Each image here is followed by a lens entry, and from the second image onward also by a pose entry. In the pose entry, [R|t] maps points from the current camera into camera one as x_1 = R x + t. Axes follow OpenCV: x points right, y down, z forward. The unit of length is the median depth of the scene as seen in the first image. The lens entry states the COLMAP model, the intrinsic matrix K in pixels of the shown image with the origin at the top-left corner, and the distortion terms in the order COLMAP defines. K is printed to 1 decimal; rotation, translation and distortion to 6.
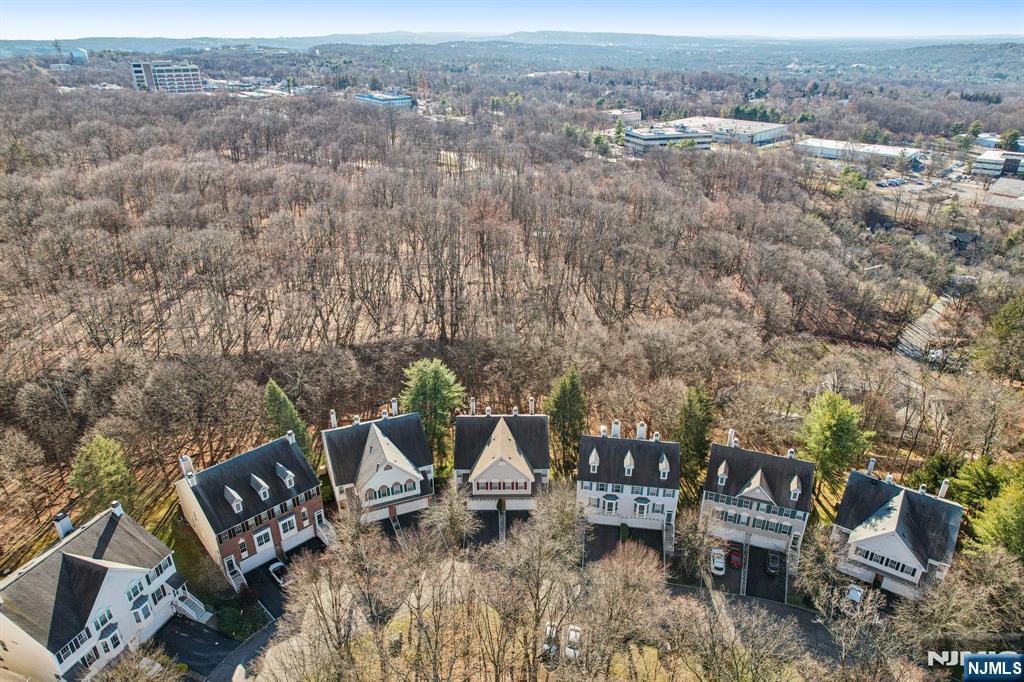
lens RADIAL K [[652.6, 0, 515.4], [0, 652.6, 344.9], [0, 0, 1]] dist [-0.049716, 0.027414]
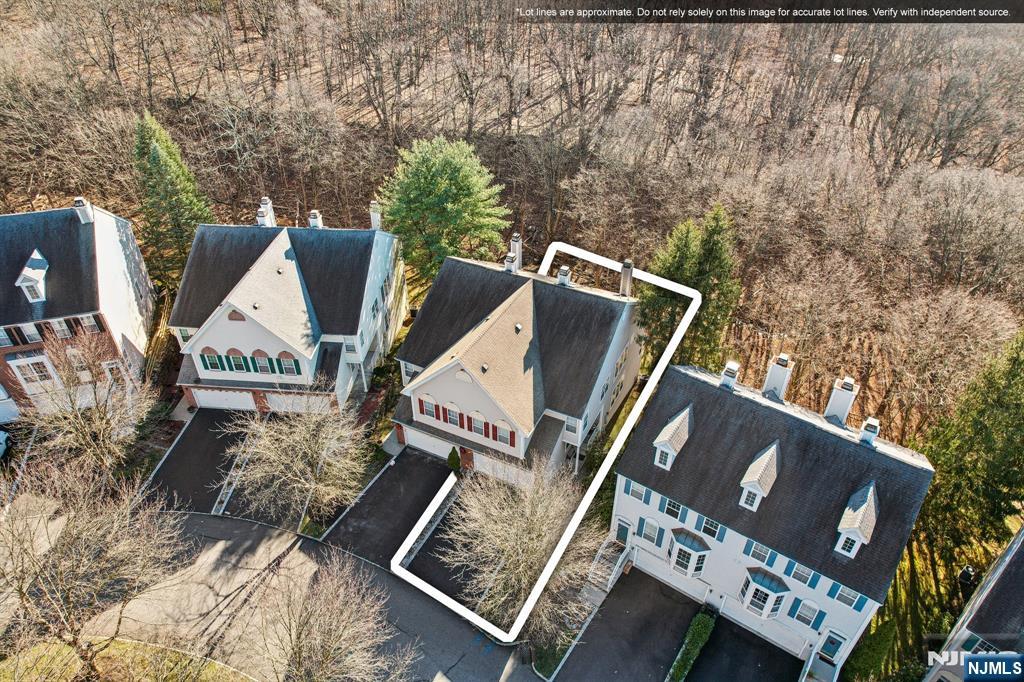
lens RADIAL K [[652.6, 0, 512.9], [0, 652.6, 340.3], [0, 0, 1]] dist [-0.049716, 0.027414]
pose [[0.890741, 0.273167, -0.363263, 0.158251], [-0.199356, 0.953067, 0.227859, 0.051906], [0.408458, -0.130545, 0.903394, 0.610320]]
